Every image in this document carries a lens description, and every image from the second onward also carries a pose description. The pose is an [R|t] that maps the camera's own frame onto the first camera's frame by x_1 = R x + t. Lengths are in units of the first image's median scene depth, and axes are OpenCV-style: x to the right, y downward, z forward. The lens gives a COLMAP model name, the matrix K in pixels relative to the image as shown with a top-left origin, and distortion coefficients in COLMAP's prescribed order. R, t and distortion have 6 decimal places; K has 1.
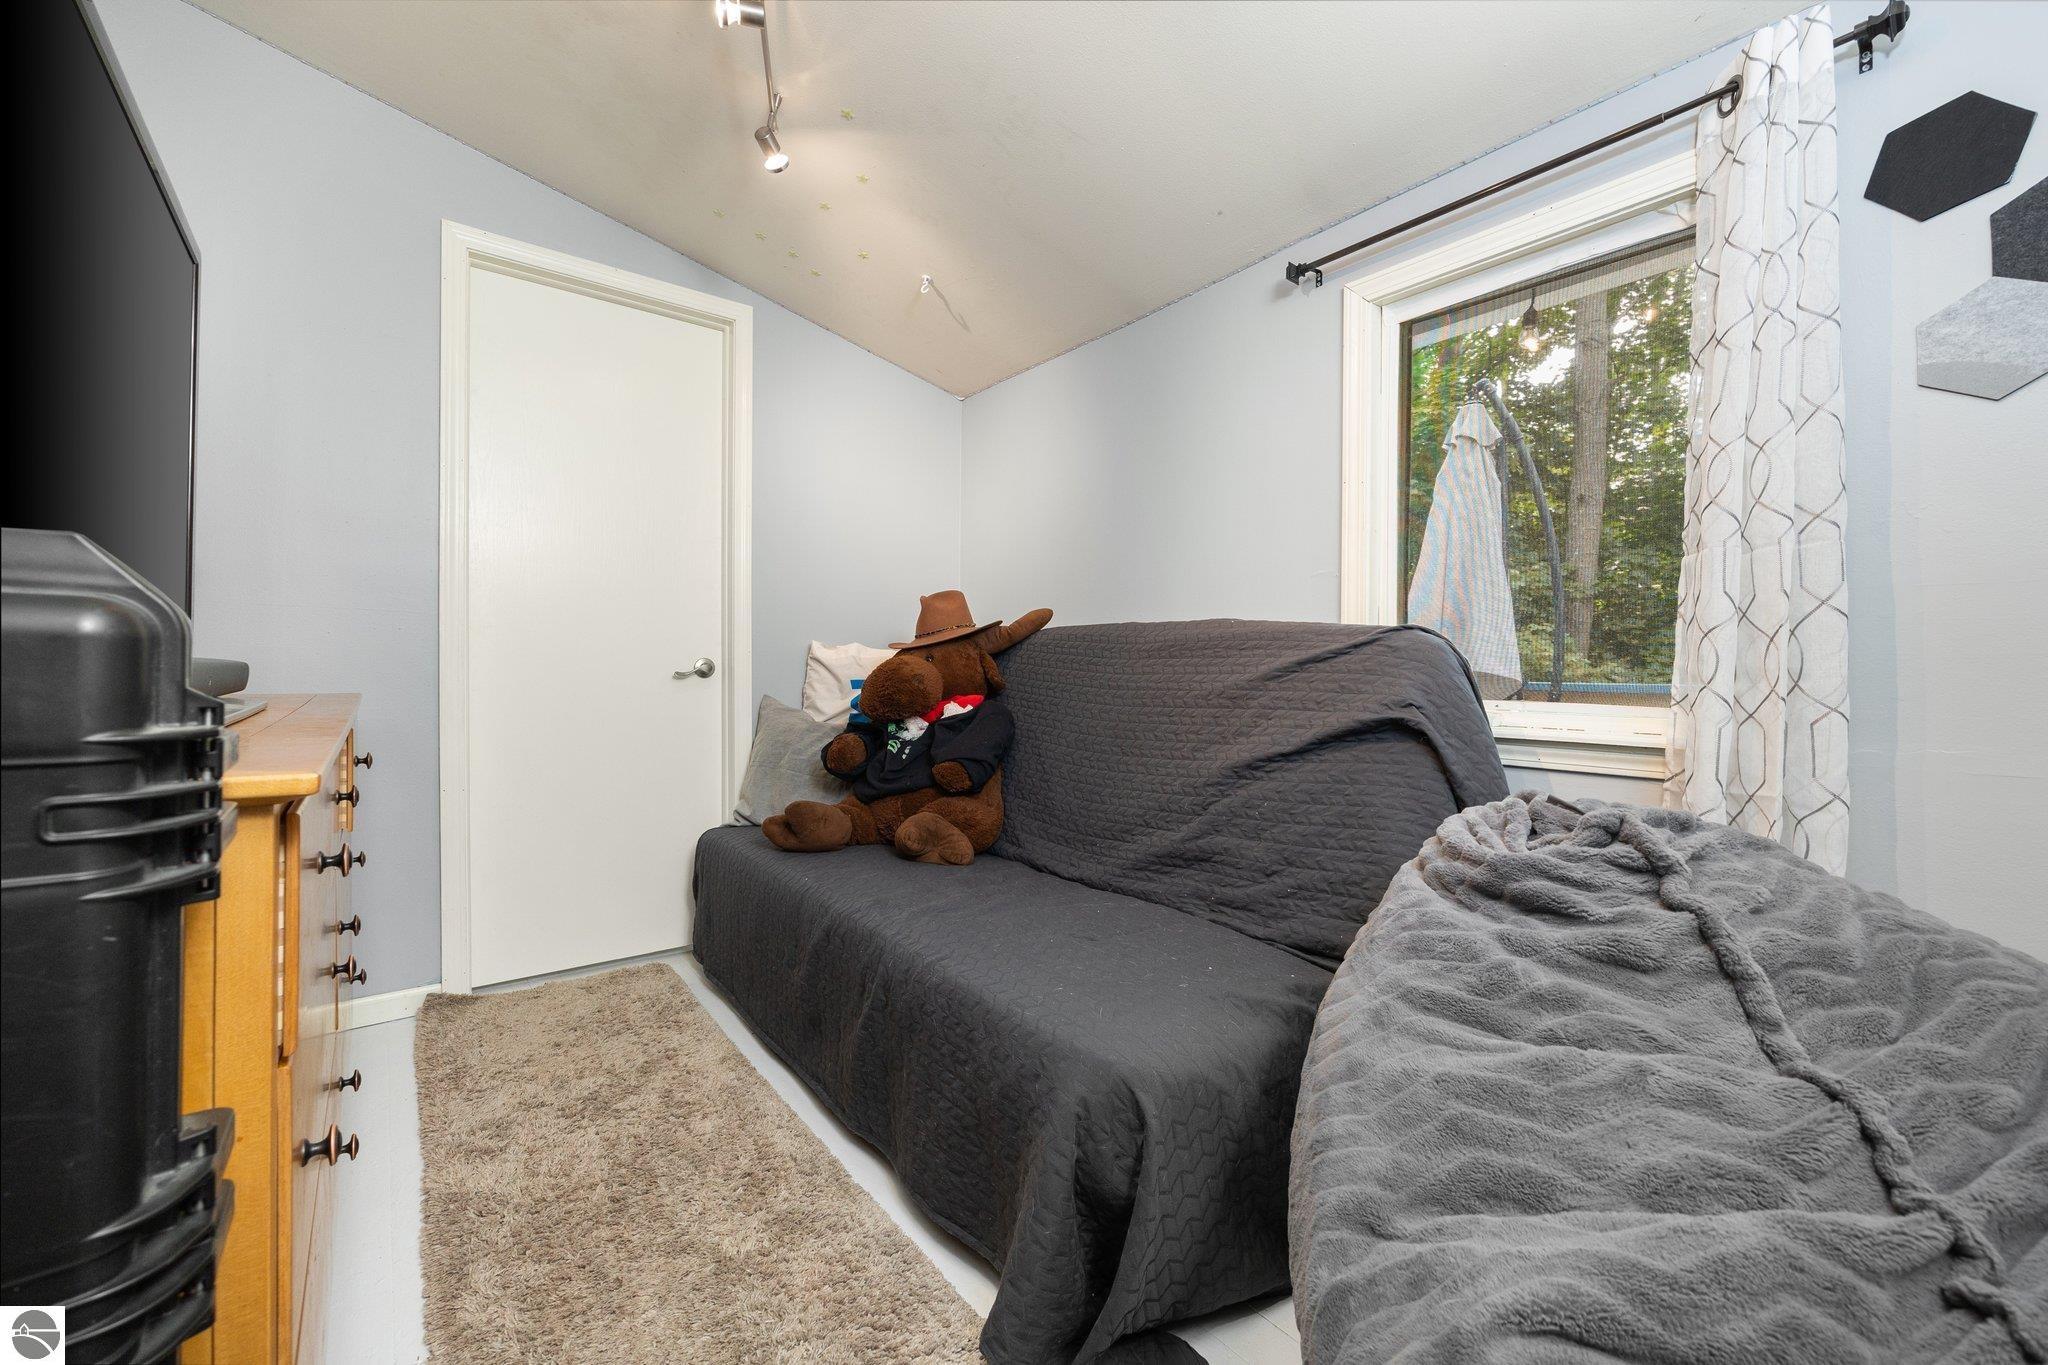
lens RADIAL K [[830.8, 0, 1024.0], [0, 830.8, 682.5], [0, 0, 1]] dist [0.000102, -0.000021]
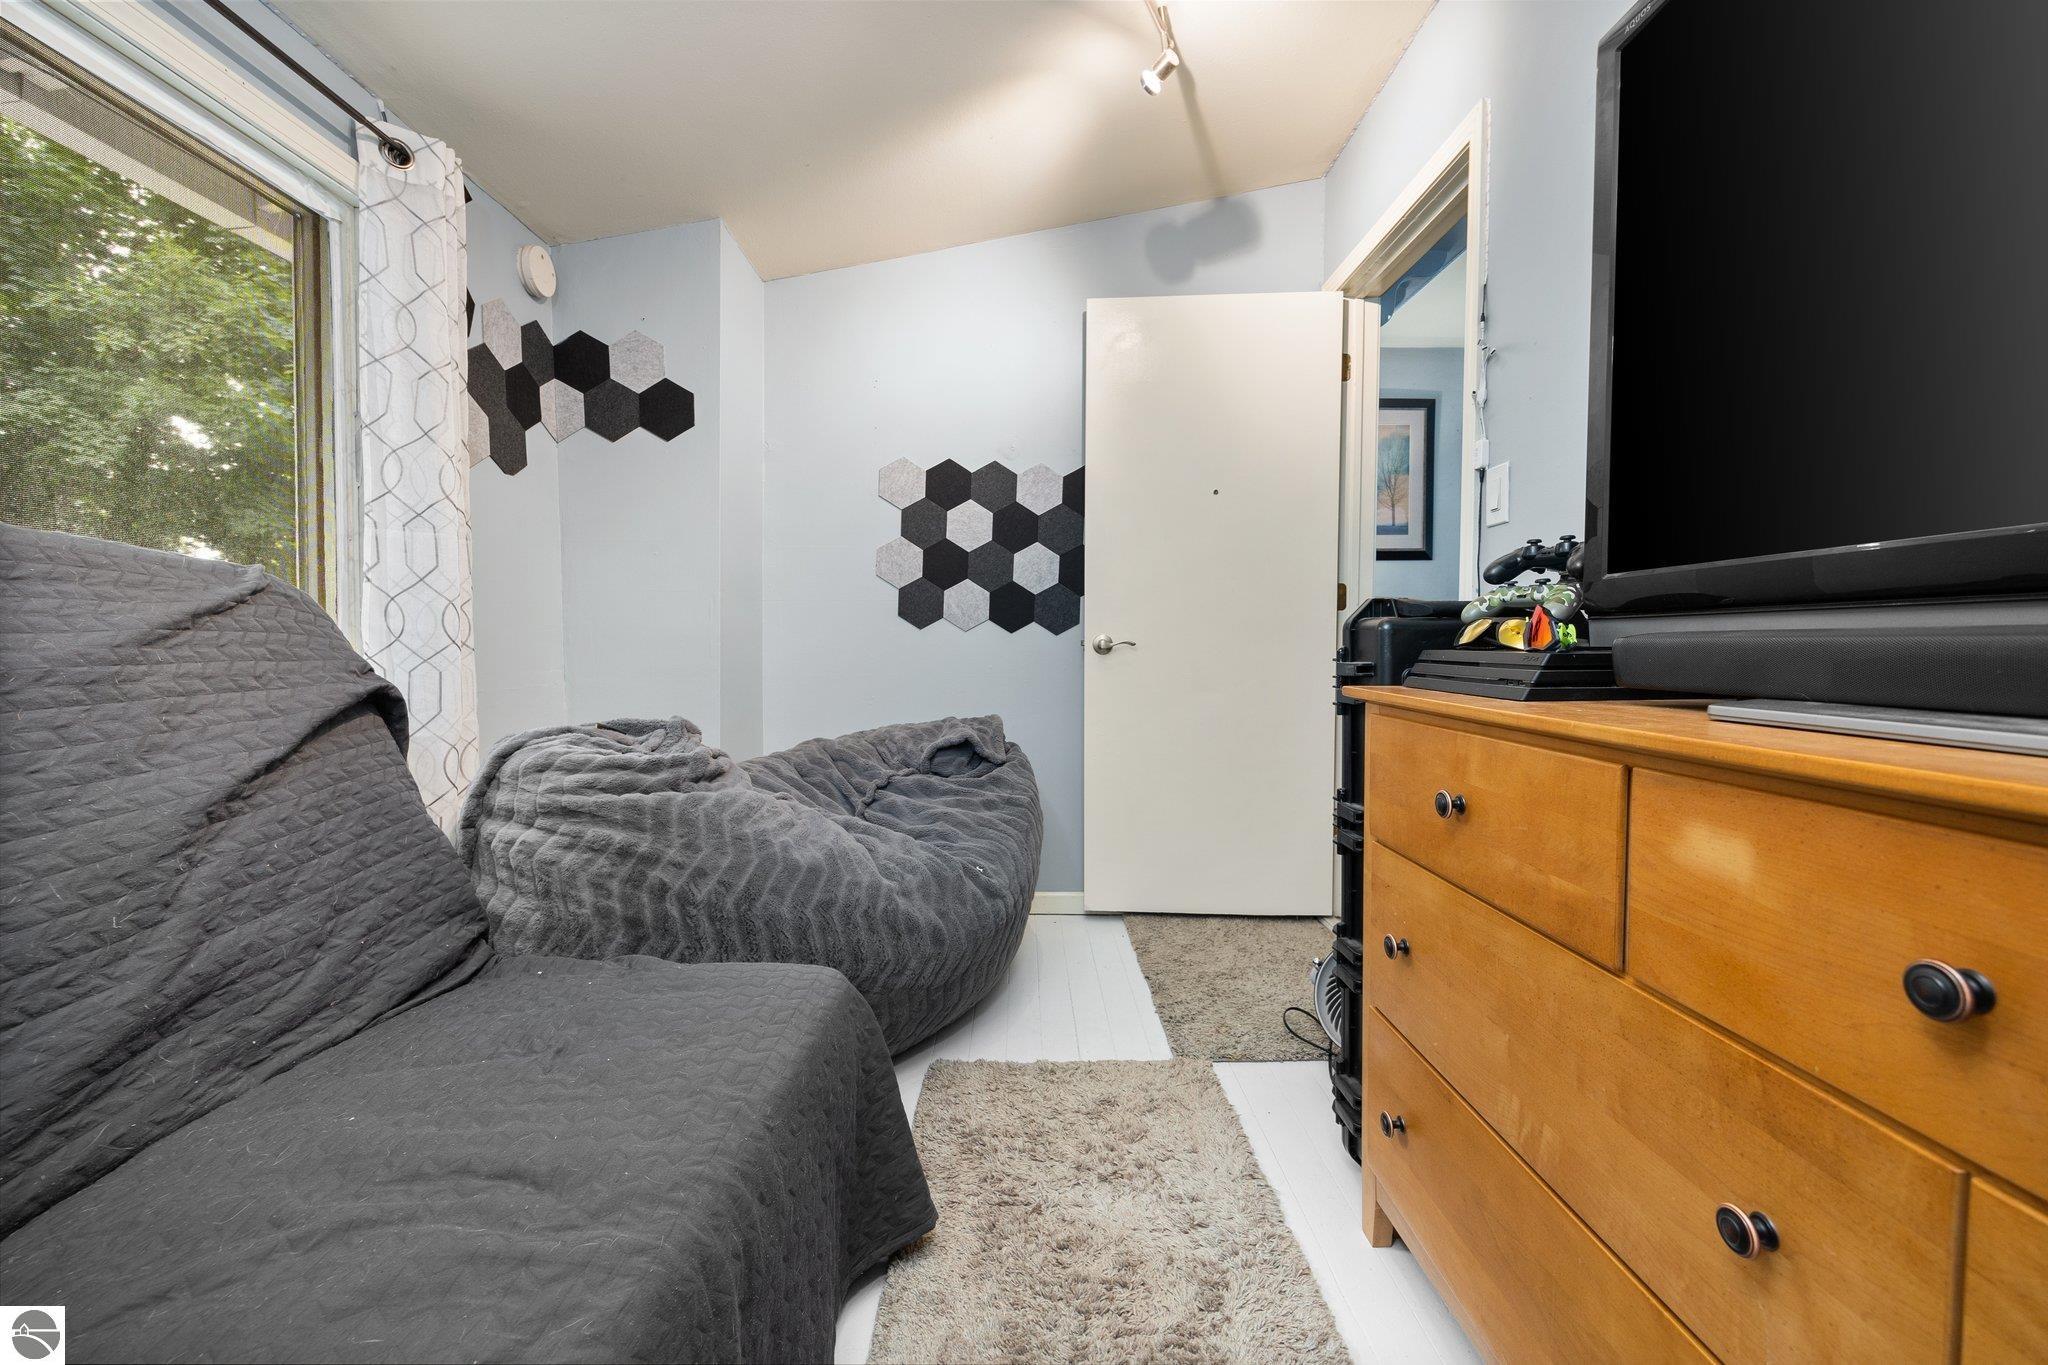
lens RADIAL K [[830.8, 0, 1024.0], [0, 830.8, 682.5], [0, 0, 1]] dist [0.000102, -0.000021]
pose [[-0.793436, -0.036020, 0.607587, -0.508743], [0.000909, 0.998176, 0.060363, -0.010800], [-0.608653, 0.048447, -0.791956, 1.124326]]
